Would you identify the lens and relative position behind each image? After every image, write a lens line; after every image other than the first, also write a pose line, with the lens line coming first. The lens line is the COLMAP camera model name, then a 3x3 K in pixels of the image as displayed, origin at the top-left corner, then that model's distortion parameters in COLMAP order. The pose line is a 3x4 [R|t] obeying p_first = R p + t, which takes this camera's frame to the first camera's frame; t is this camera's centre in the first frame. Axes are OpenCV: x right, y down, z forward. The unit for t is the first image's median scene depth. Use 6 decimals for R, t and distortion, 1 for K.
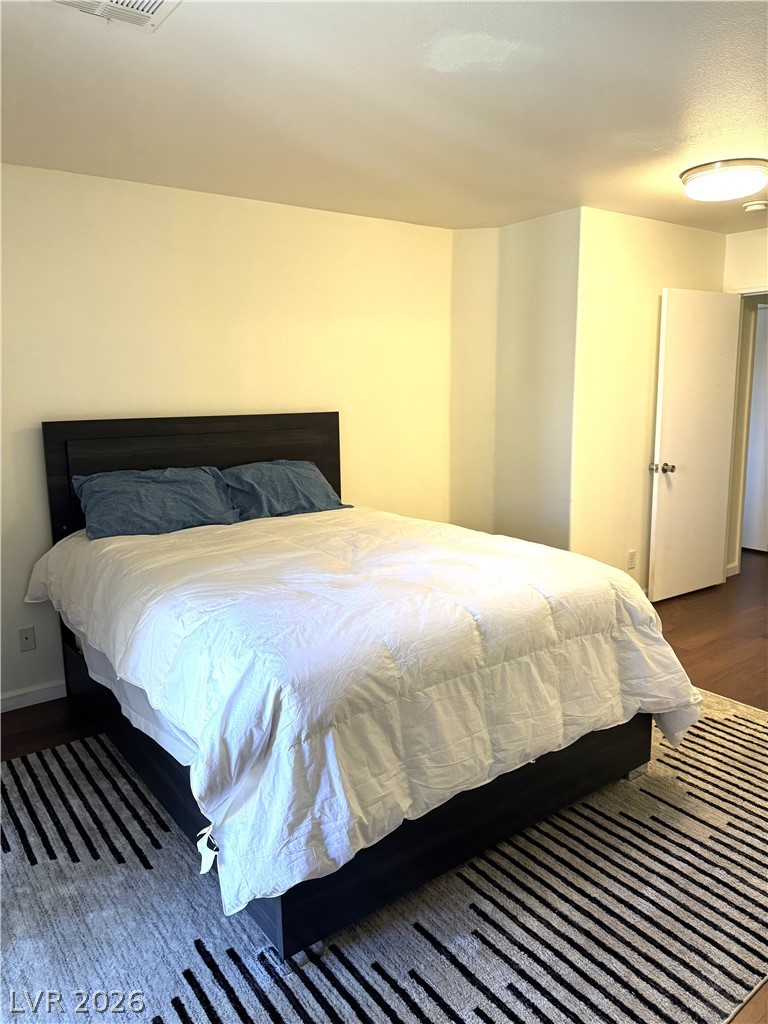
lens RADIAL K [[721.6, 0, 388.0], [0, 721.6, 499.3], [0, 0, 1]] dist [0.068842, -0.082441]
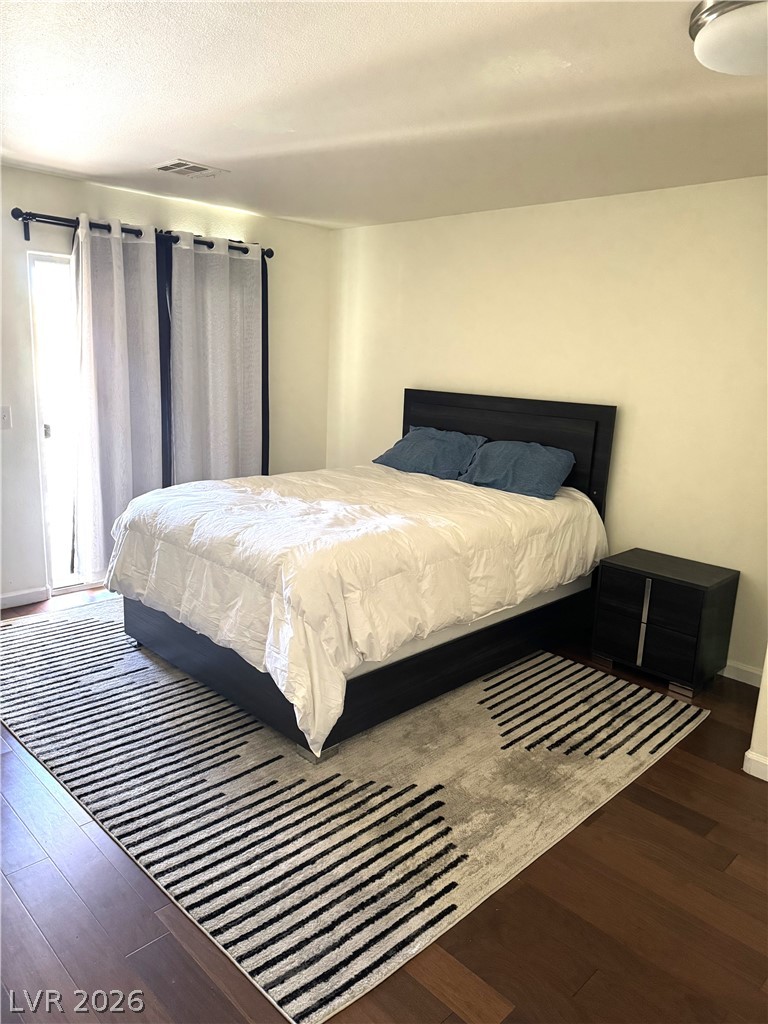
lens RADIAL K [[721.6, 0, 388.0], [0, 721.6, 499.3], [0, 0, 1]] dist [0.068842, -0.082441]
pose [[0.138785, 0.211924, -0.967381, 1.505263], [-0.198201, 0.963015, 0.182533, -0.216515], [0.970286, 0.166403, 0.175655, 1.026304]]
